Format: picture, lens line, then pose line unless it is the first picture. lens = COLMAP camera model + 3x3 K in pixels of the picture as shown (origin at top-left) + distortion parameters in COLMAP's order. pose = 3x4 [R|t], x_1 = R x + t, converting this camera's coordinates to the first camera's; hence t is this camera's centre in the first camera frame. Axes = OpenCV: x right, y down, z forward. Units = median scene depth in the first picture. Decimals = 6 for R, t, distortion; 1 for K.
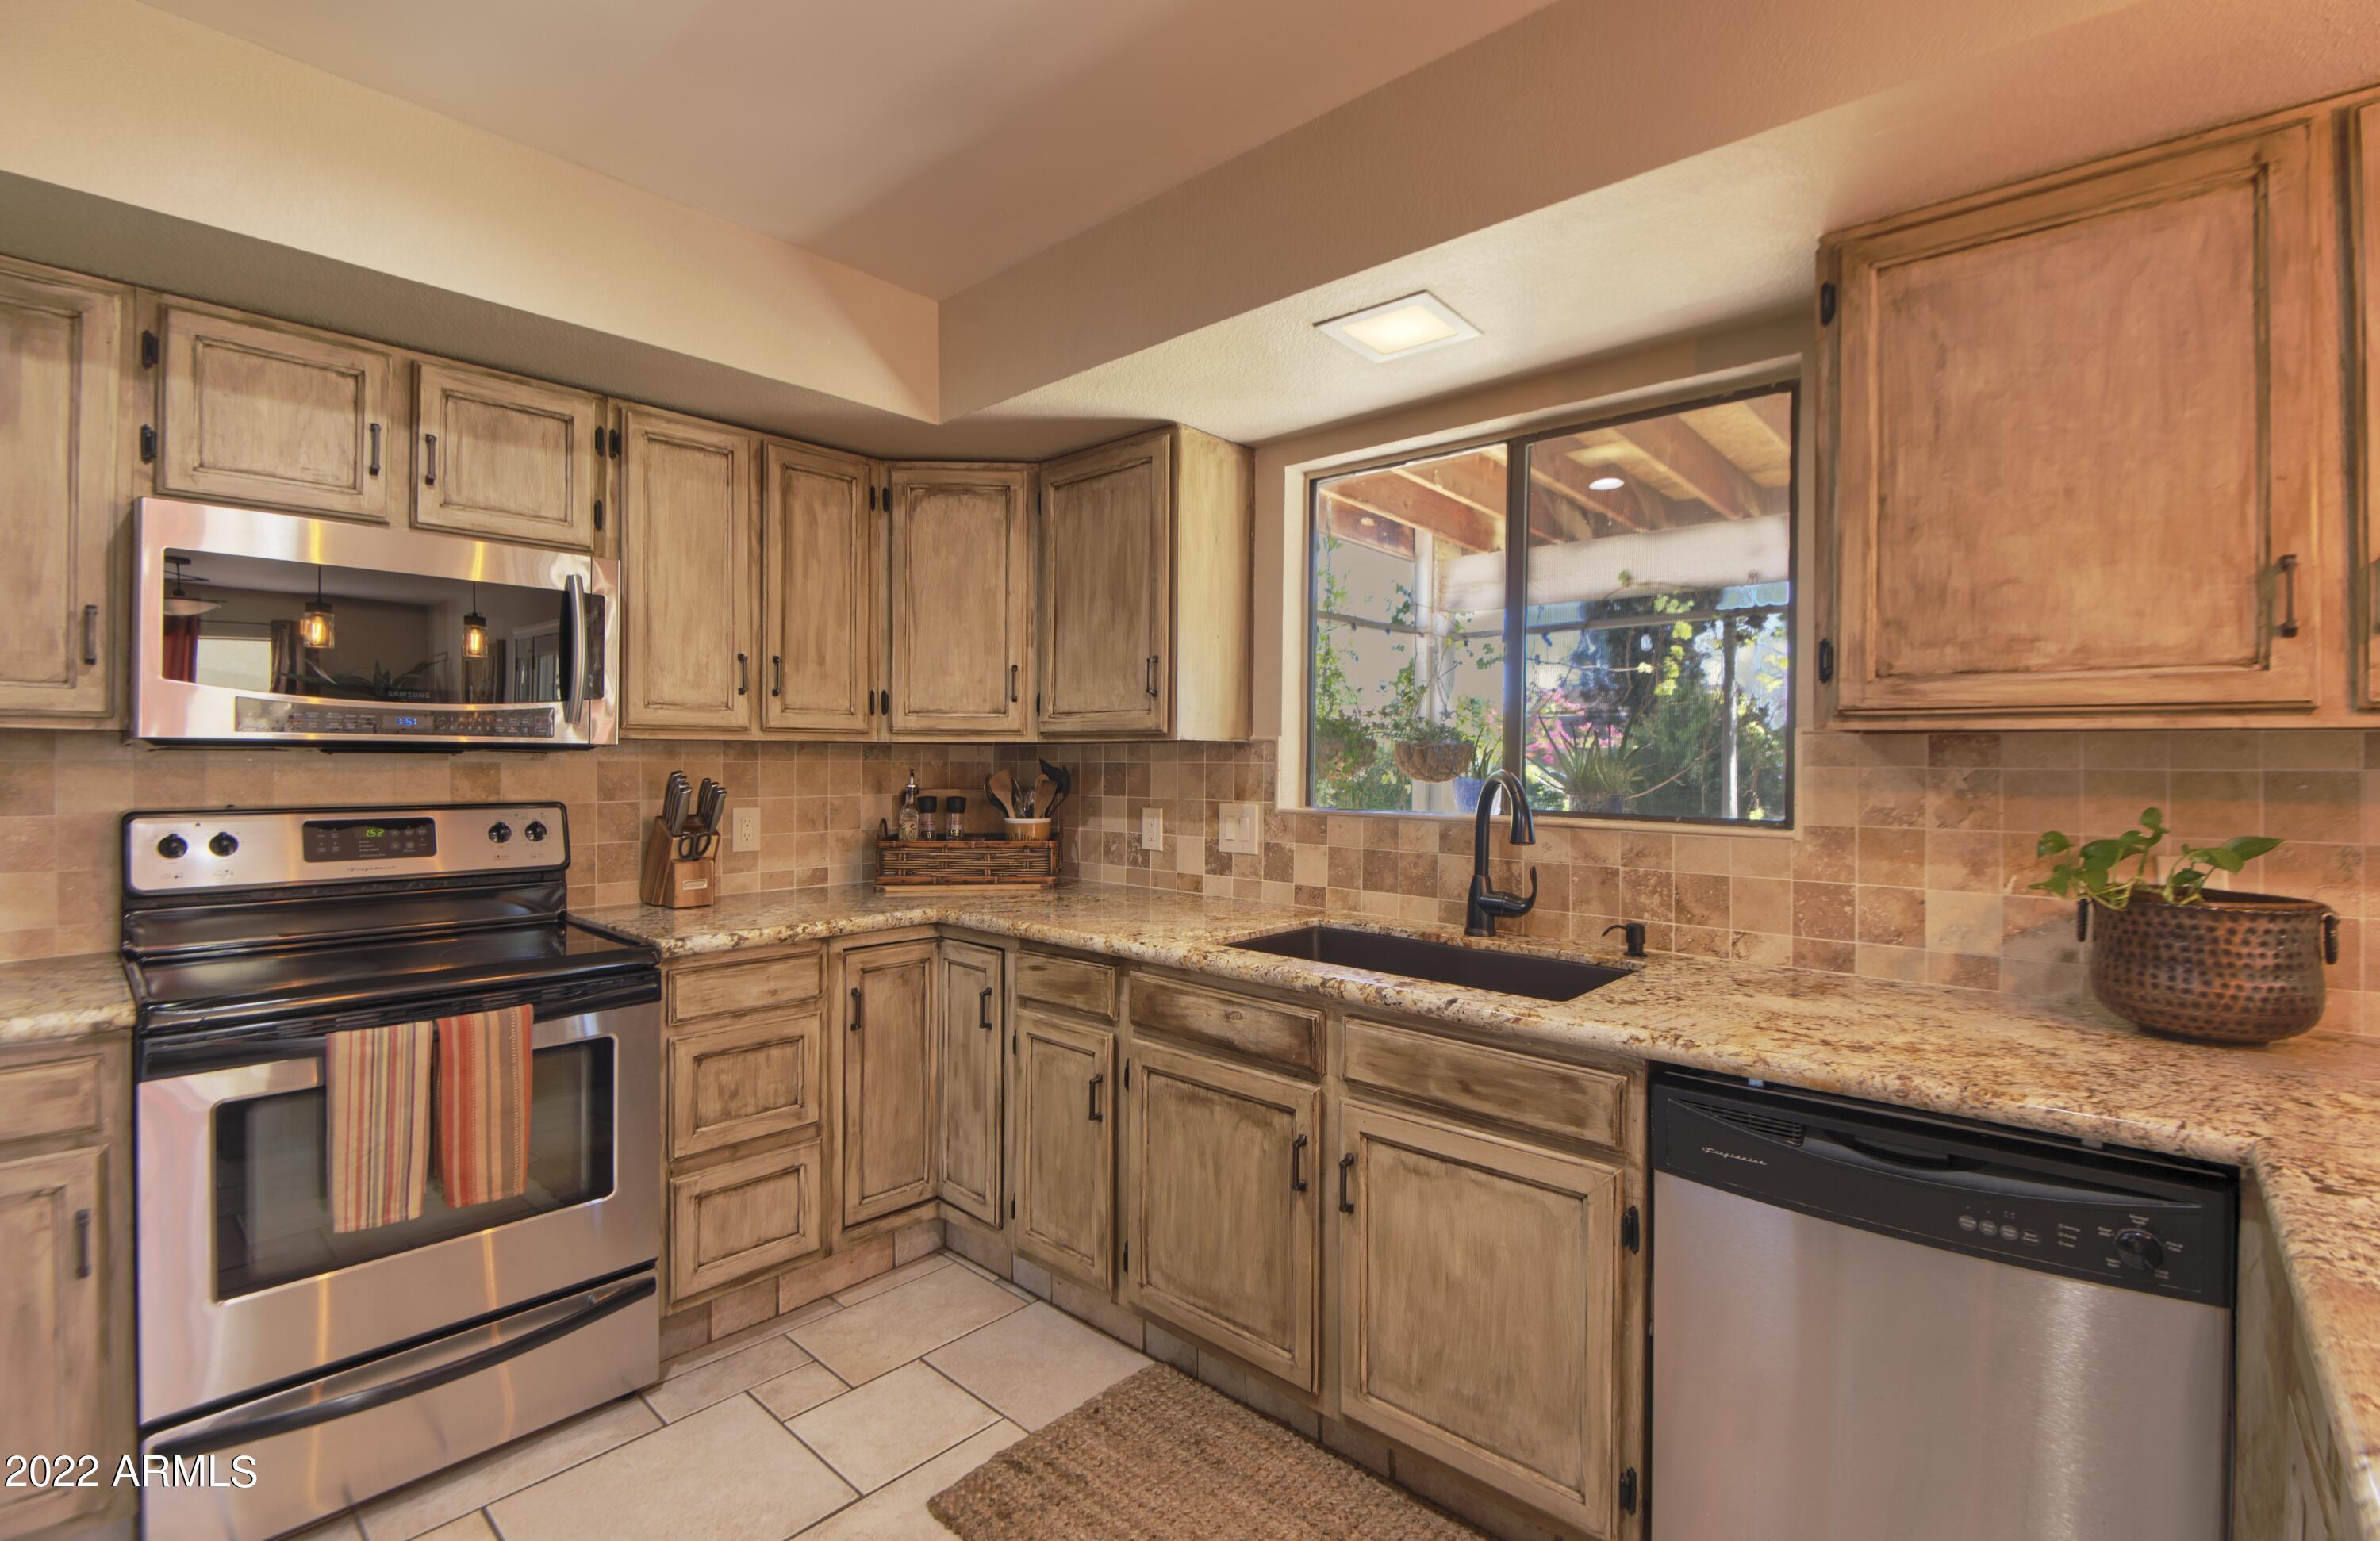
lens RADIAL K [[1047.0, 0, 1200.6], [0, 1047.0, 765.9], [0, 0, 1]] dist [-0.009985, -0.002265]
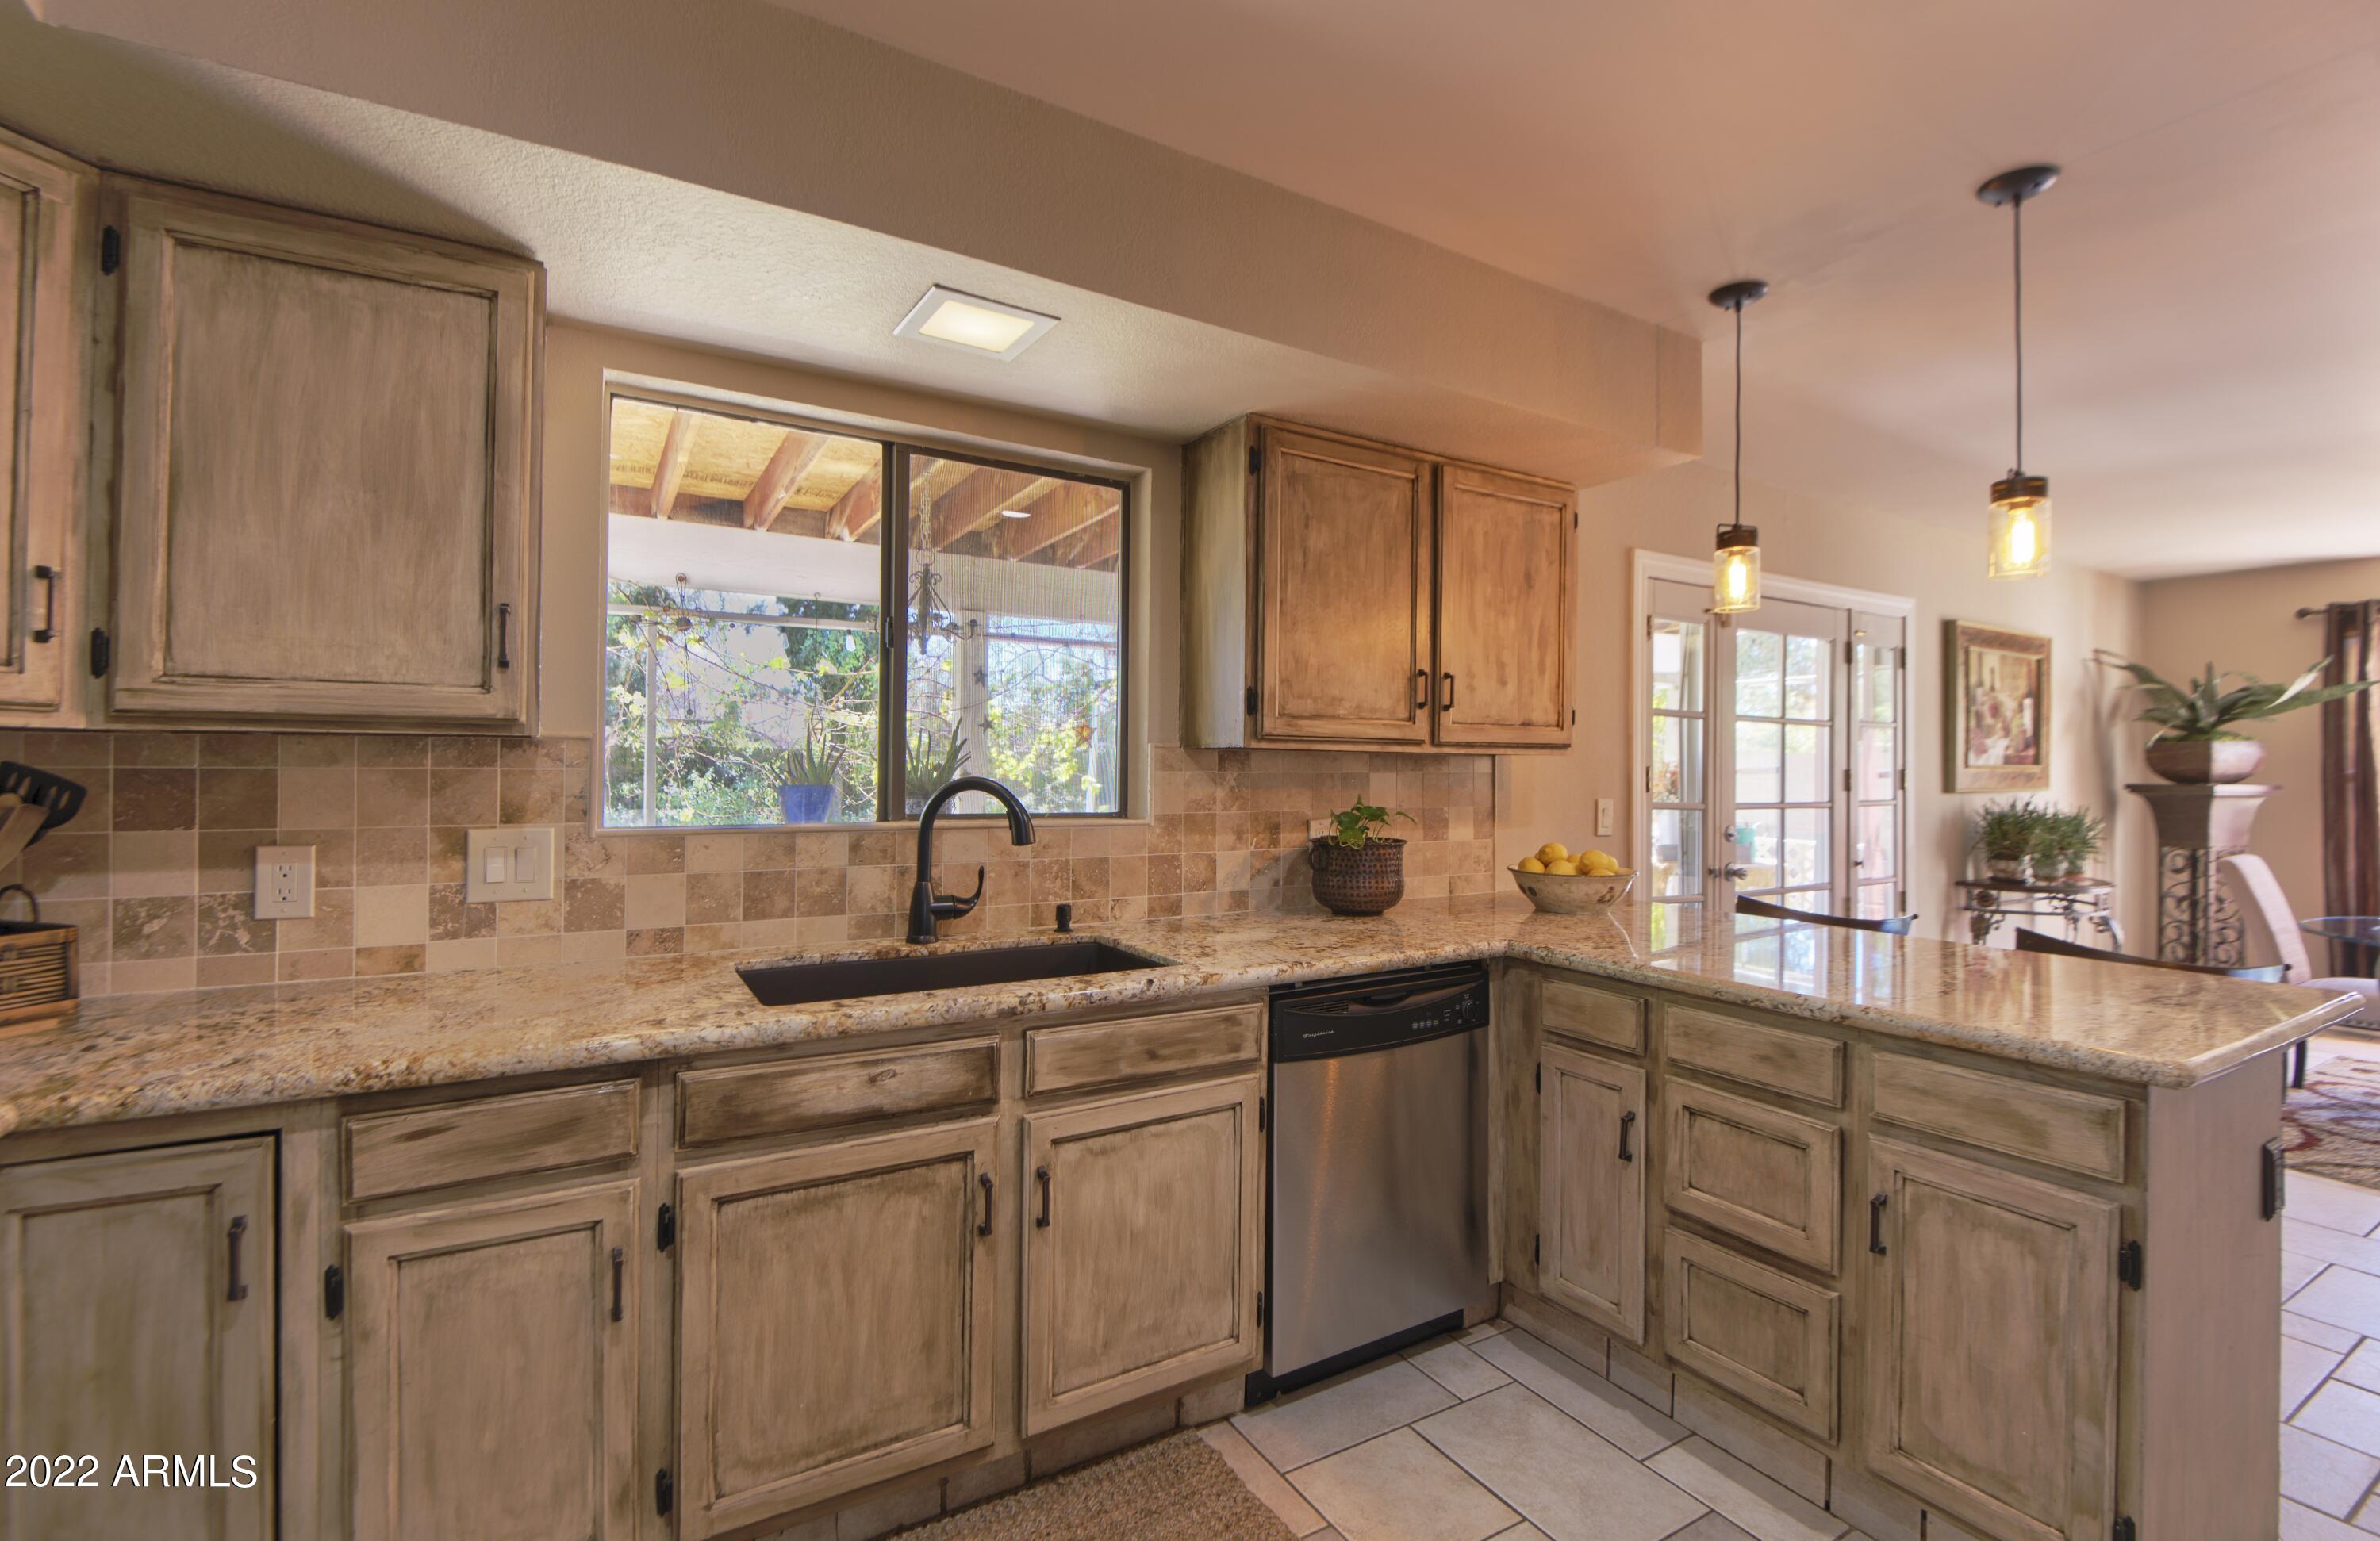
lens RADIAL K [[1047.0, 0, 1205.8], [0, 1047.0, 767.6], [0, 0, 1]] dist [-0.009985, -0.002265]
pose [[0.285566, -0.004188, 0.958350, -0.697391], [-0.000581, 0.999990, 0.004543, -0.010400], [-0.958359, -0.001854, 0.285560, 0.522823]]
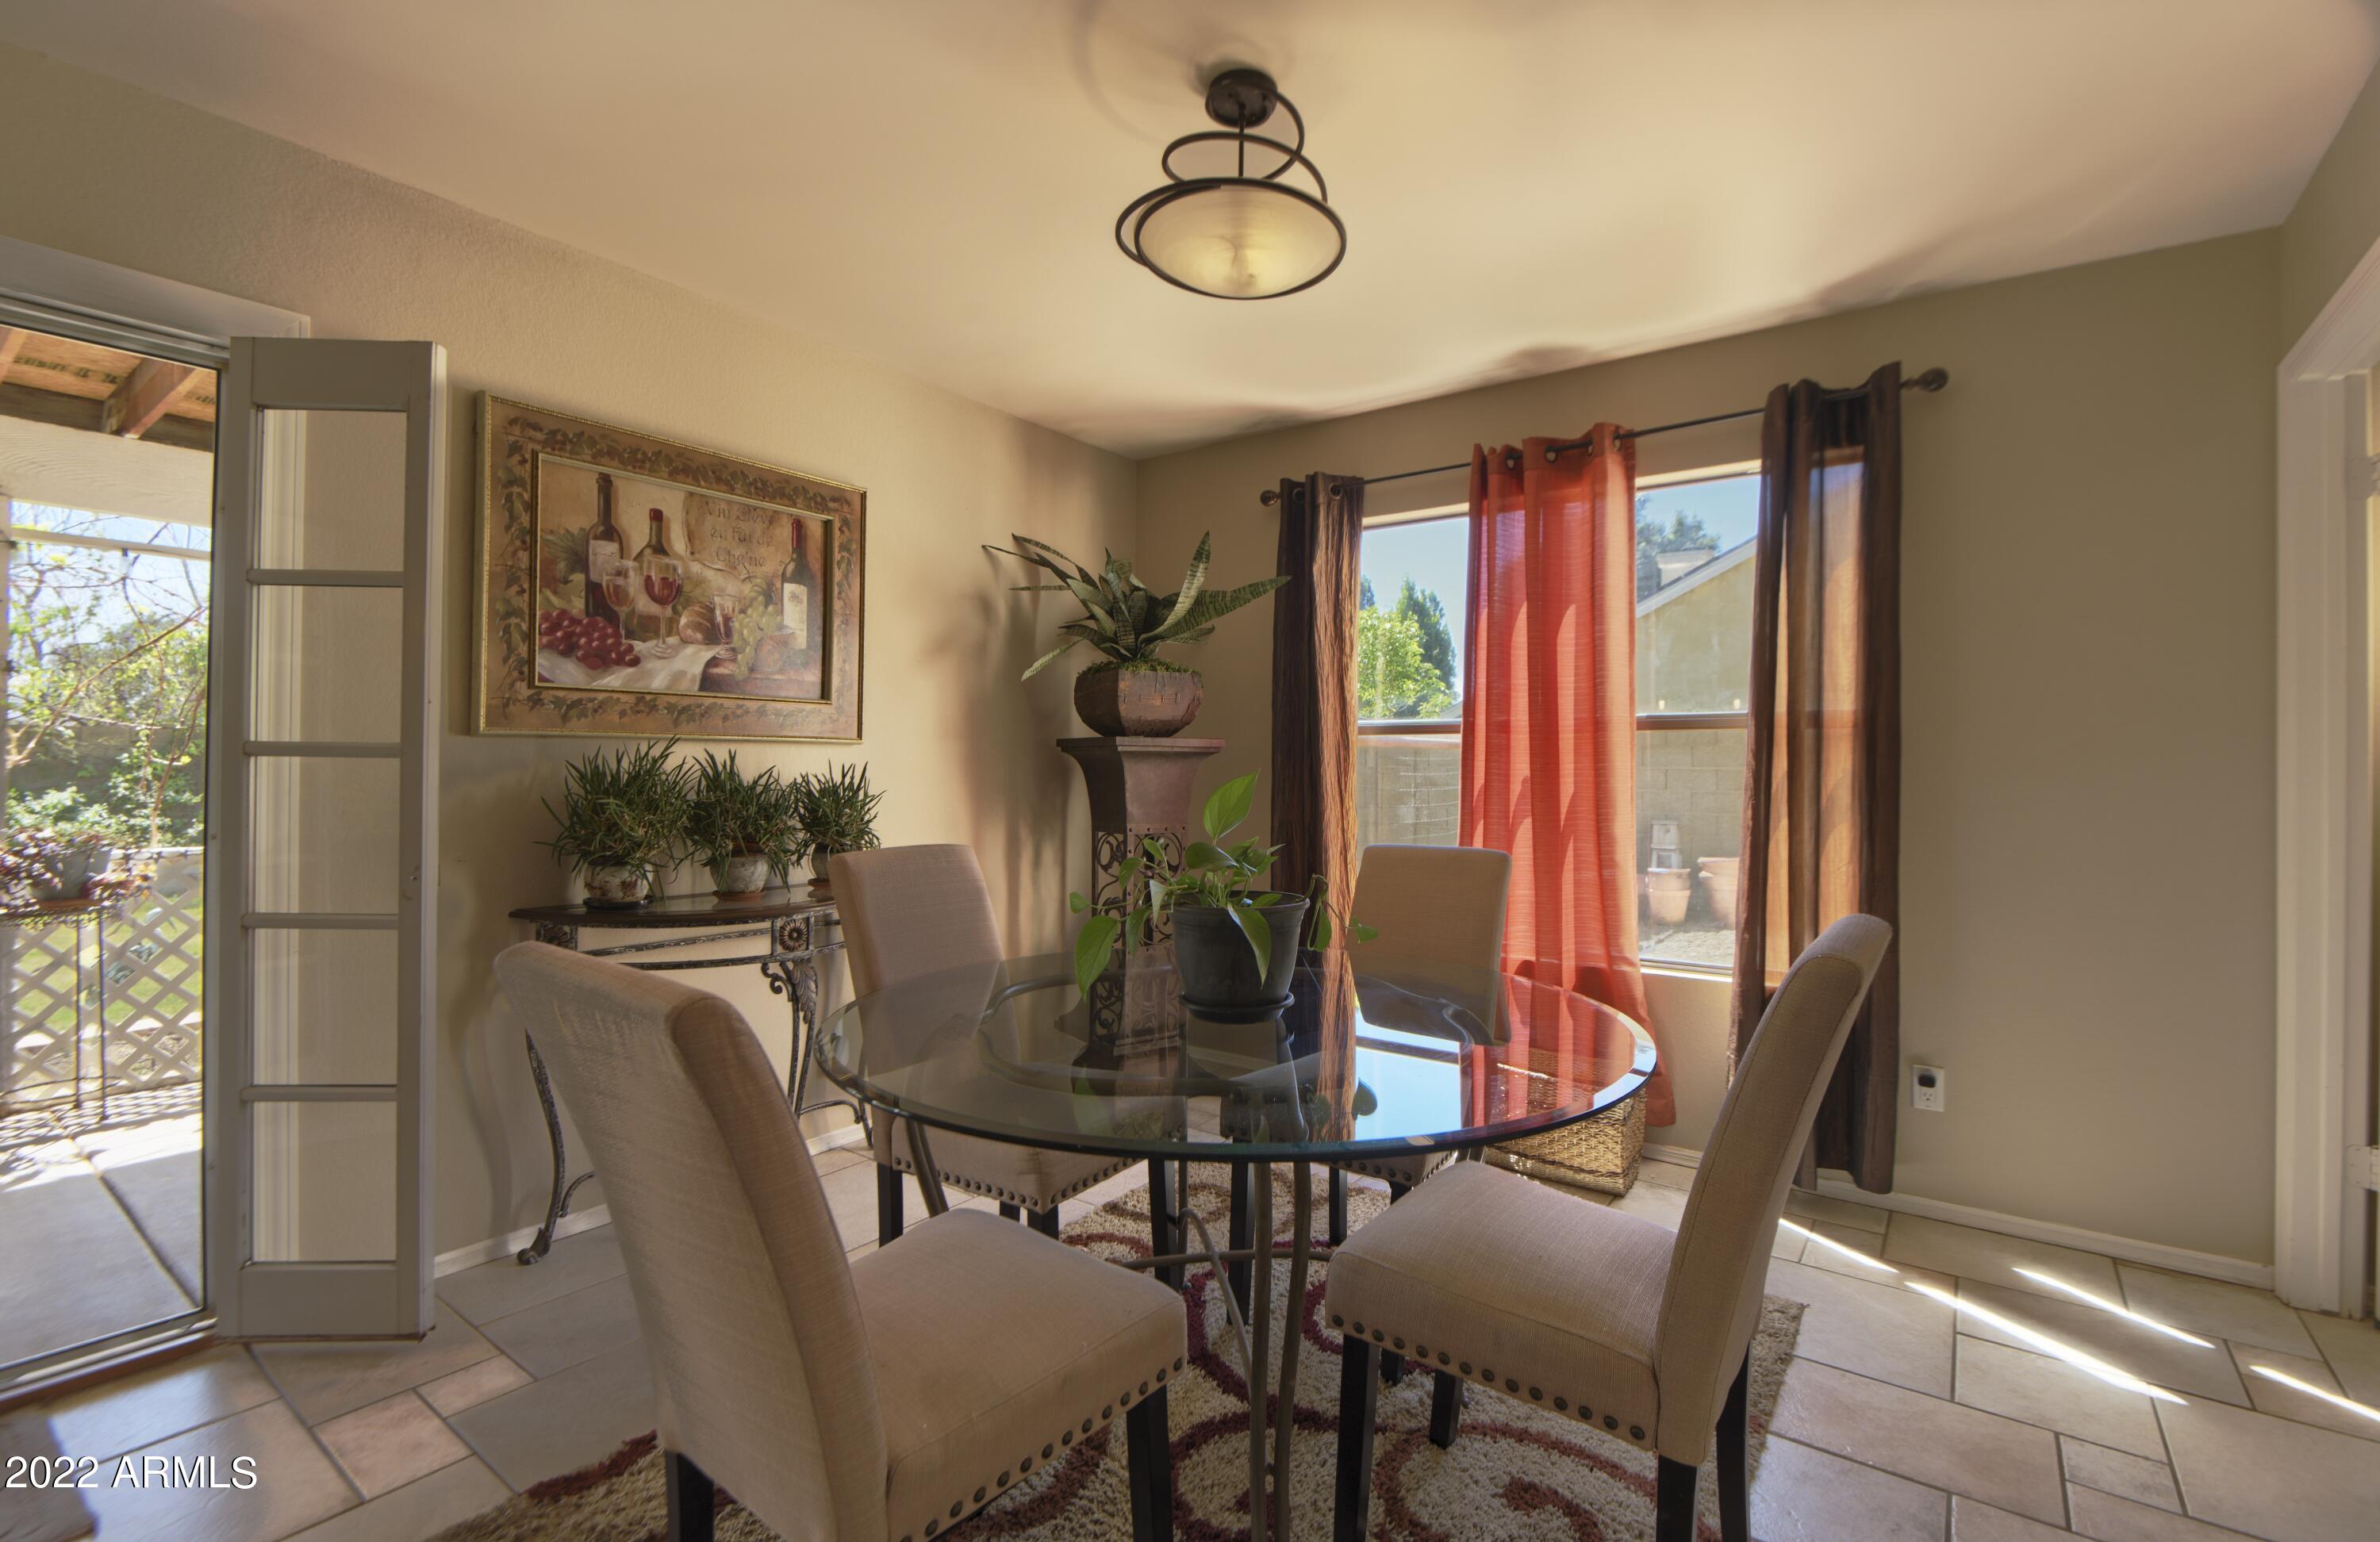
lens RADIAL K [[1047.0, 0, 1186.2], [0, 1047.0, 760.8], [0, 0, 1]] dist [-0.009985, -0.002265]
pose [[-0.102674, -0.011502, 0.994649, -0.469829], [-0.008976, 0.999903, 0.010636, 0.001317], [-0.994675, -0.007836, -0.102767, 0.272878]]
